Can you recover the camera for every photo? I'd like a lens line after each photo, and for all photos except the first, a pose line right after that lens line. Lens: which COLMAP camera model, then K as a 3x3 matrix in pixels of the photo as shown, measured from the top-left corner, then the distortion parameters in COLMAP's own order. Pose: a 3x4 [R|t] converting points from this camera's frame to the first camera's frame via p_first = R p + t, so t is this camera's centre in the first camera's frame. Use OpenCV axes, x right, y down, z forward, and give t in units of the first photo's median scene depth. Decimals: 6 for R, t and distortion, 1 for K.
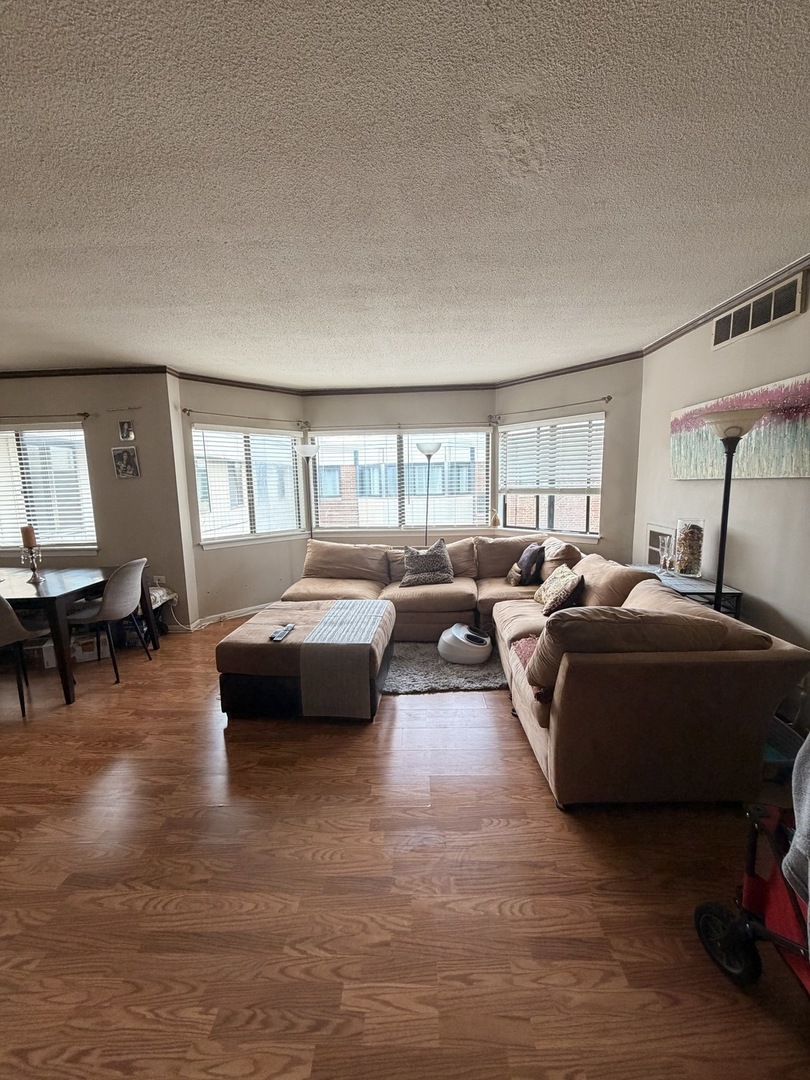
lens RADIAL K [[429.6, 0, 404.7], [0, 429.6, 537.7], [0, 0, 1]] dist [-0.000168, 0.000225]
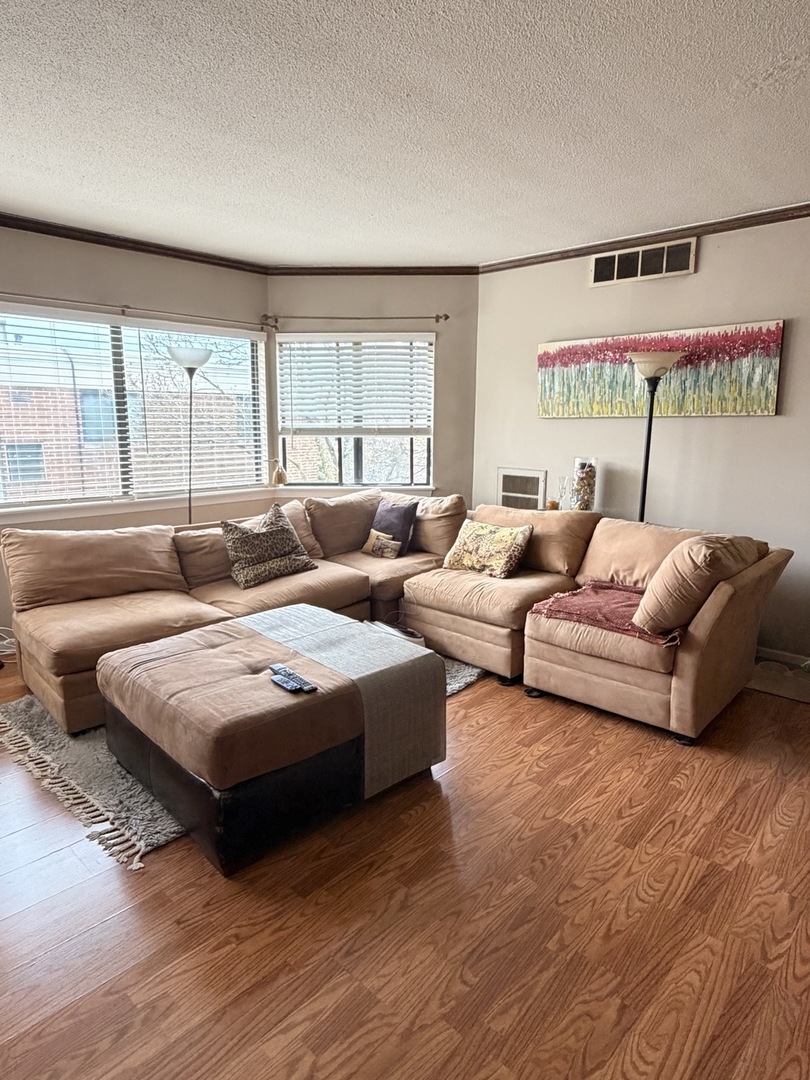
lens RADIAL K [[647.0, 0, 405.0], [0, 647.0, 540.0], [0, 0, 1]] dist [-0.000518, 0.000593]
pose [[0.658396, -0.114209, 0.743956, -0.553567], [0.083480, 0.993403, 0.078624, -0.004810], [-0.748028, 0.010339, 0.663587, 0.244221]]
